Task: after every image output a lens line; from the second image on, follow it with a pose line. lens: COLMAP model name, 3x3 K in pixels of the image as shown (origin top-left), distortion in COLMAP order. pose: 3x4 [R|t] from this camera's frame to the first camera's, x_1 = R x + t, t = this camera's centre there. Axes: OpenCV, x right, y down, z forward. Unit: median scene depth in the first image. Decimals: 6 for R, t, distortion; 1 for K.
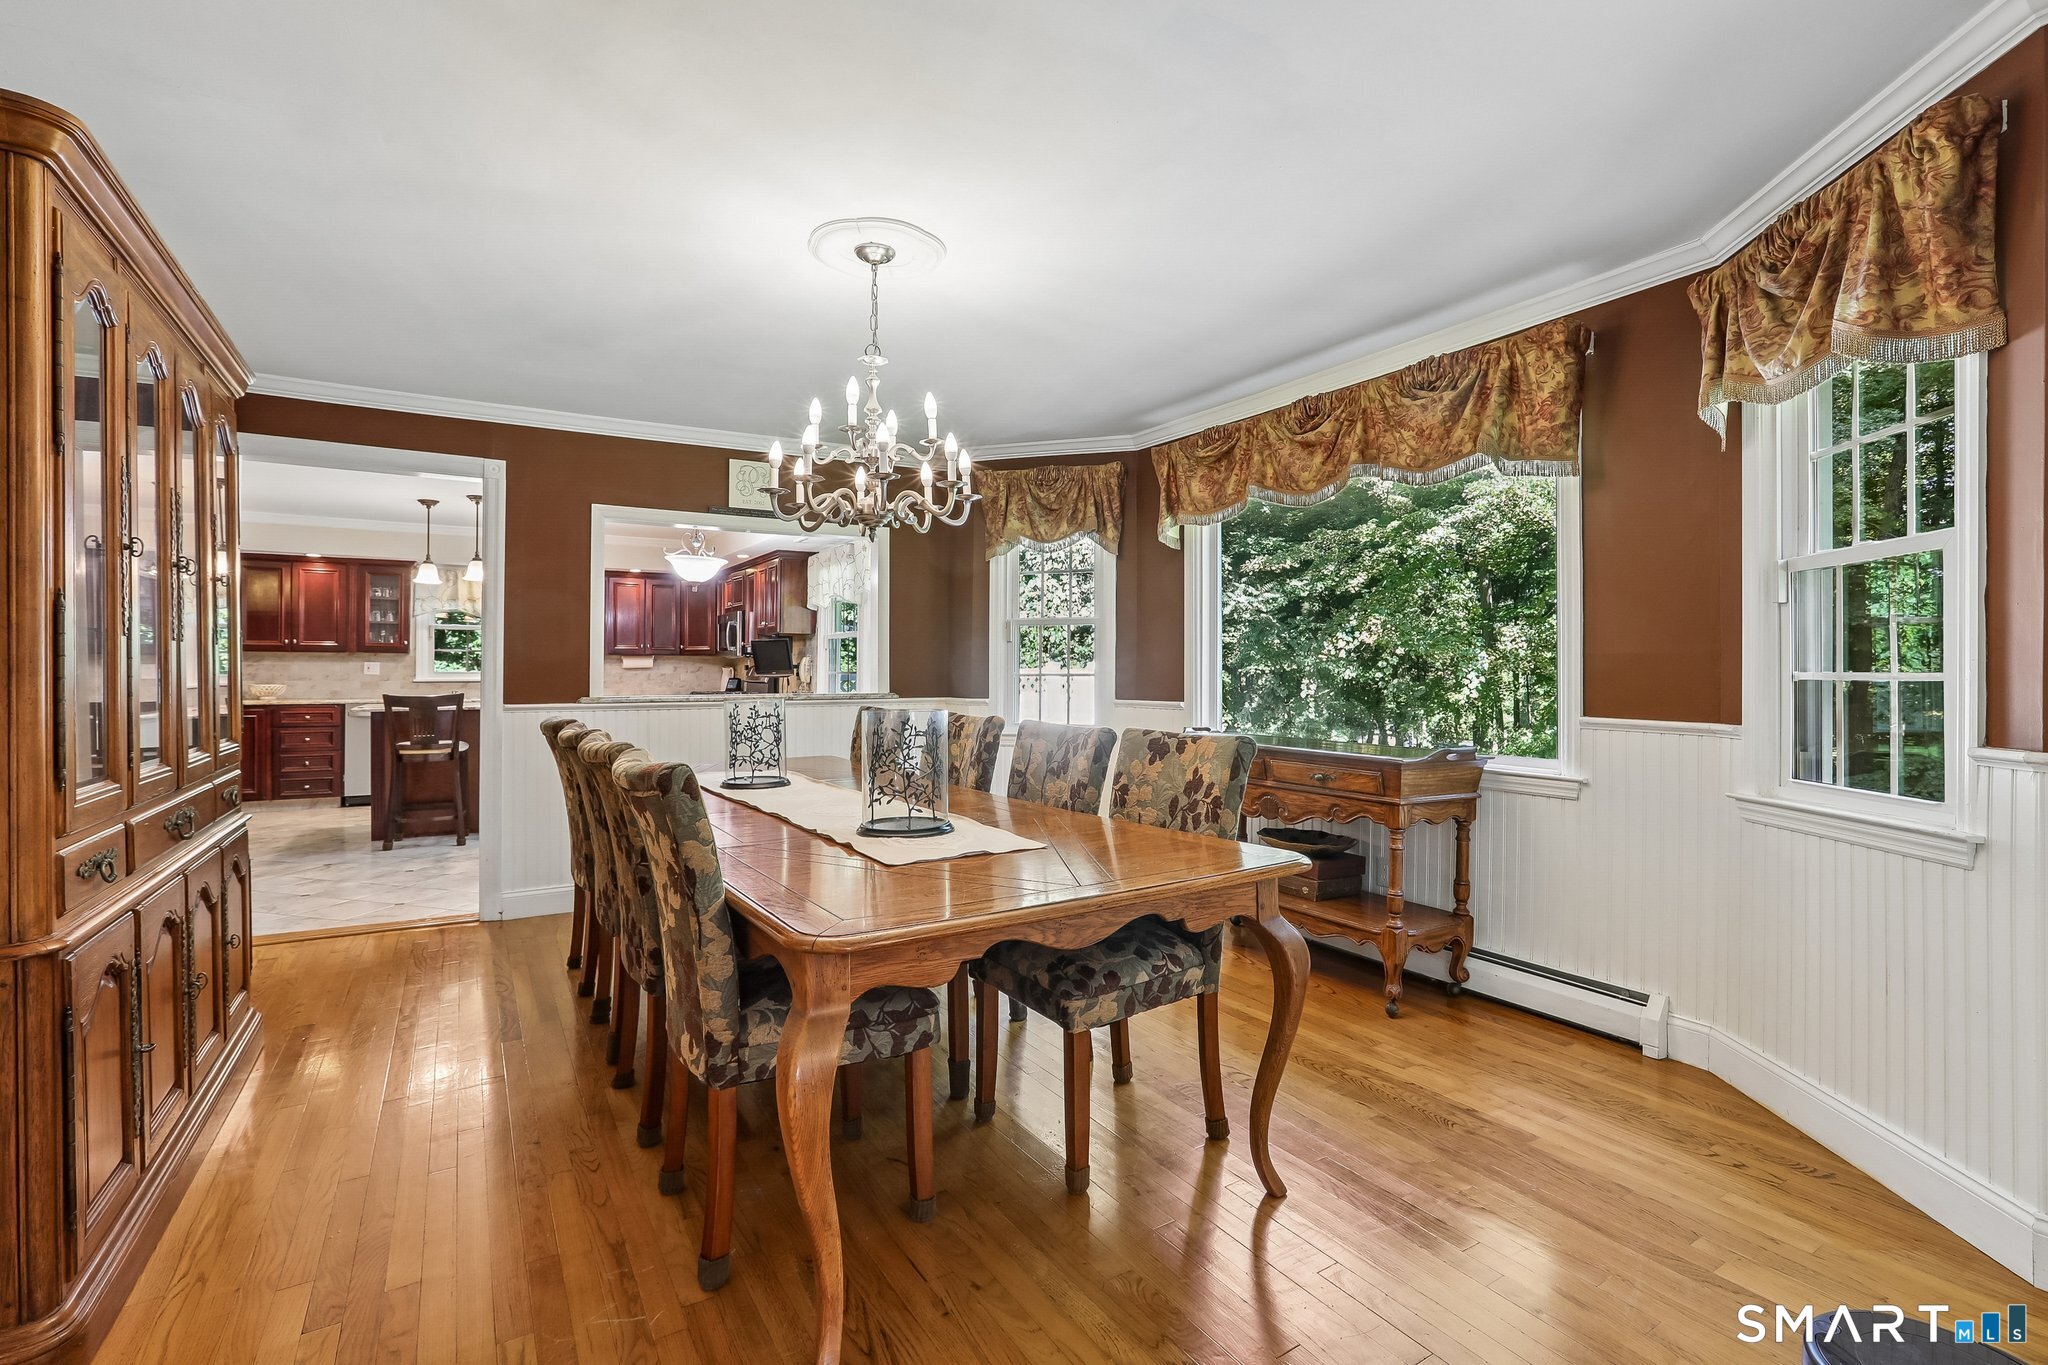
lens RADIAL K [[937.9, 0, 1024.6], [0, 937.9, 678.3], [0, 0, 1]] dist [0.000688, 0.000766]
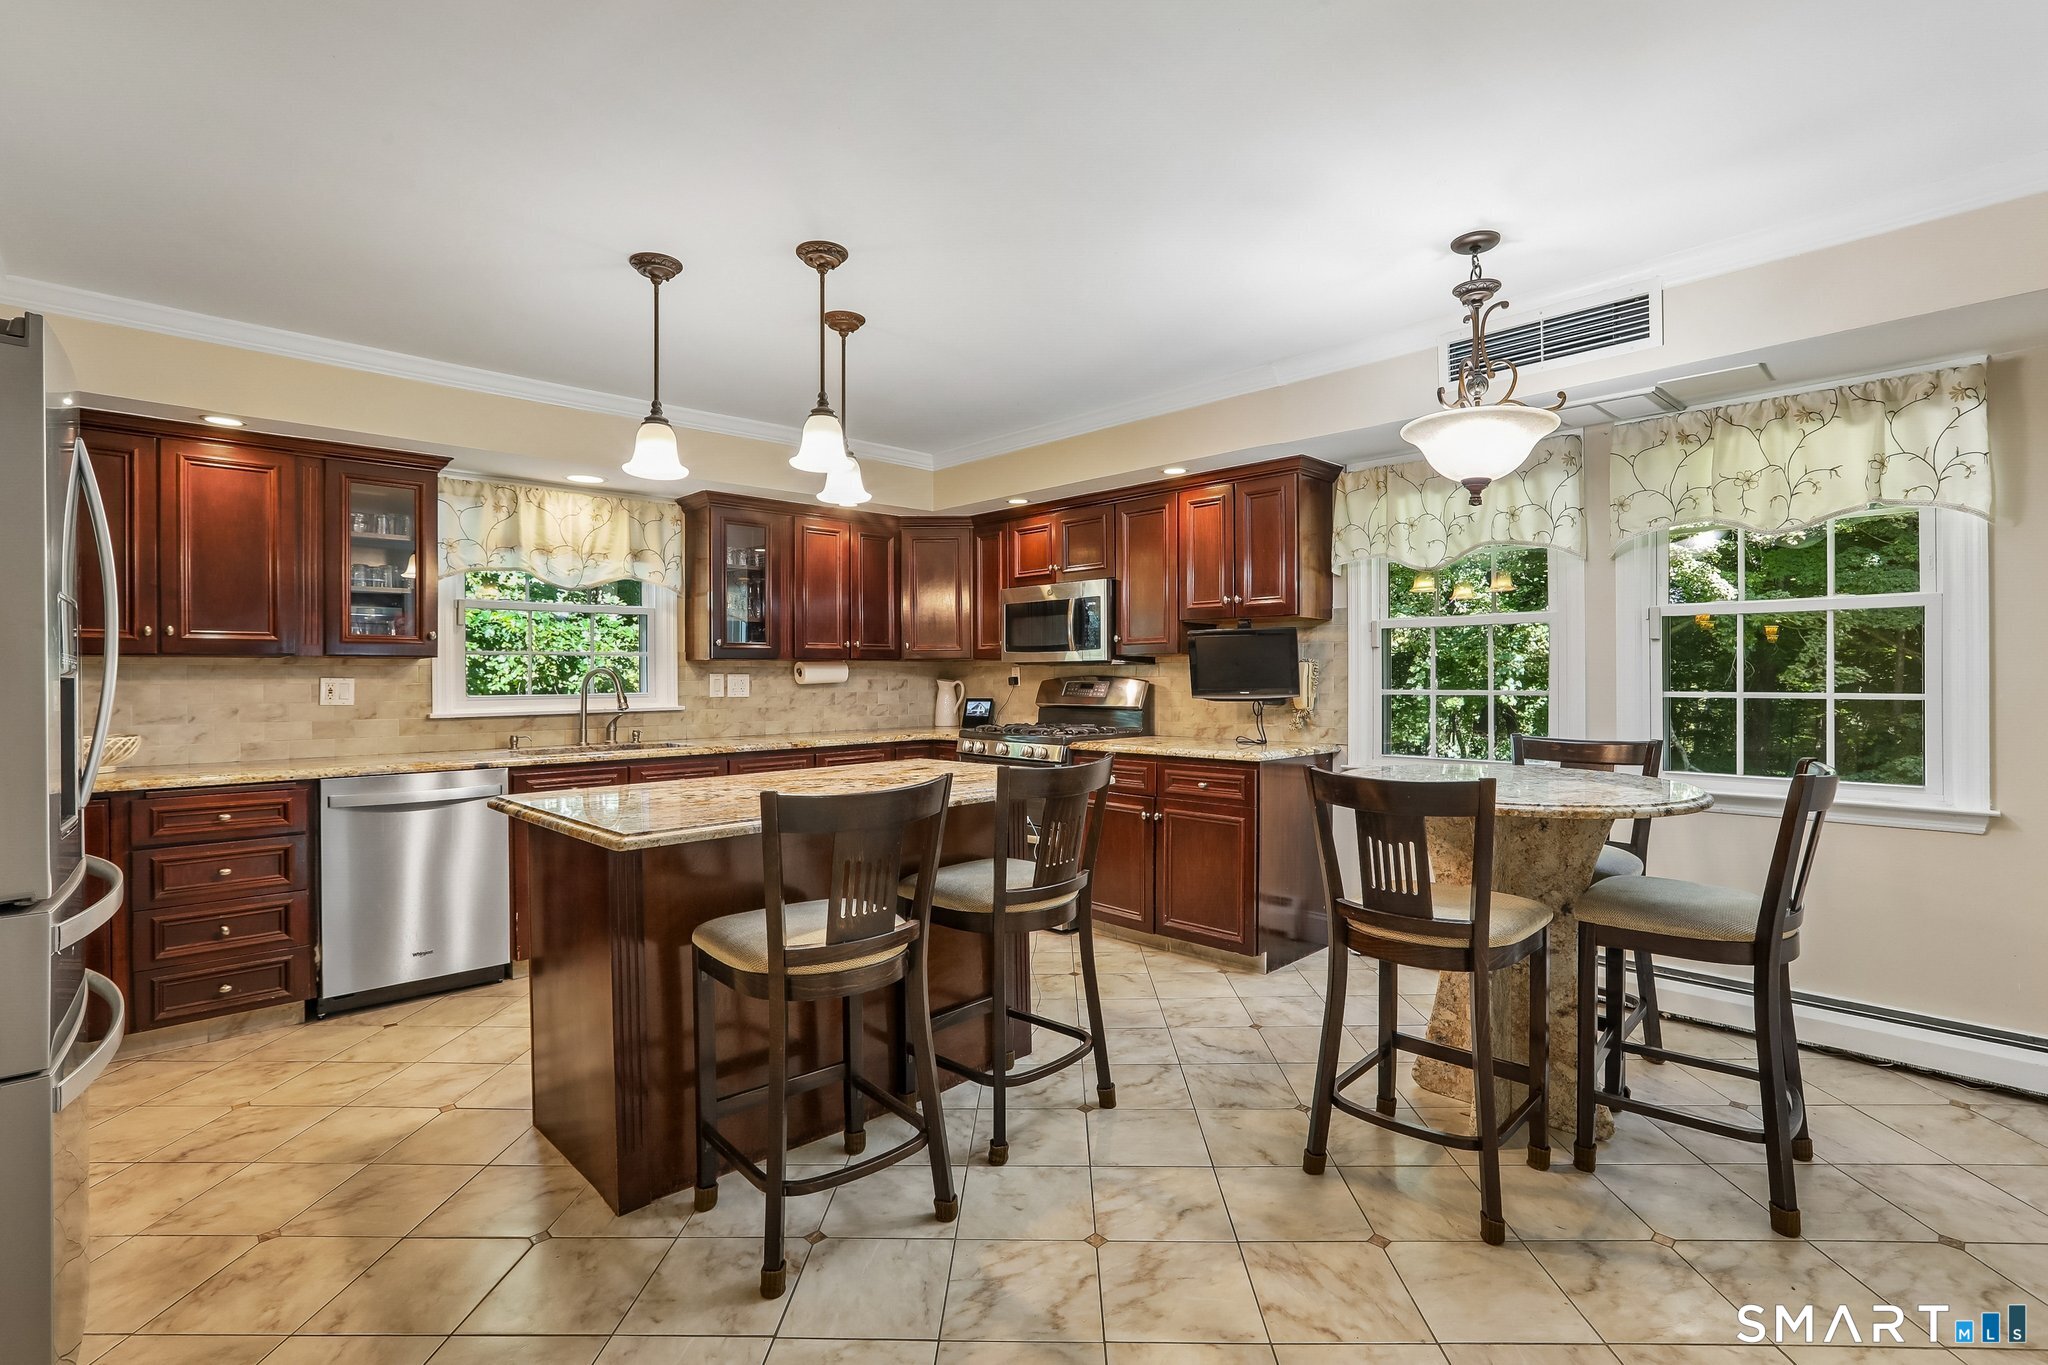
lens RADIAL K [[937.9, 0, 1011.9], [0, 937.9, 684.9], [0, 0, 1]] dist [0.000688, 0.000766]
pose [[0.977161, -0.008870, 0.212316, -0.492698], [0.008715, 0.999961, 0.001669, -0.012417], [-0.212323, 0.000220, 0.977200, 0.506790]]
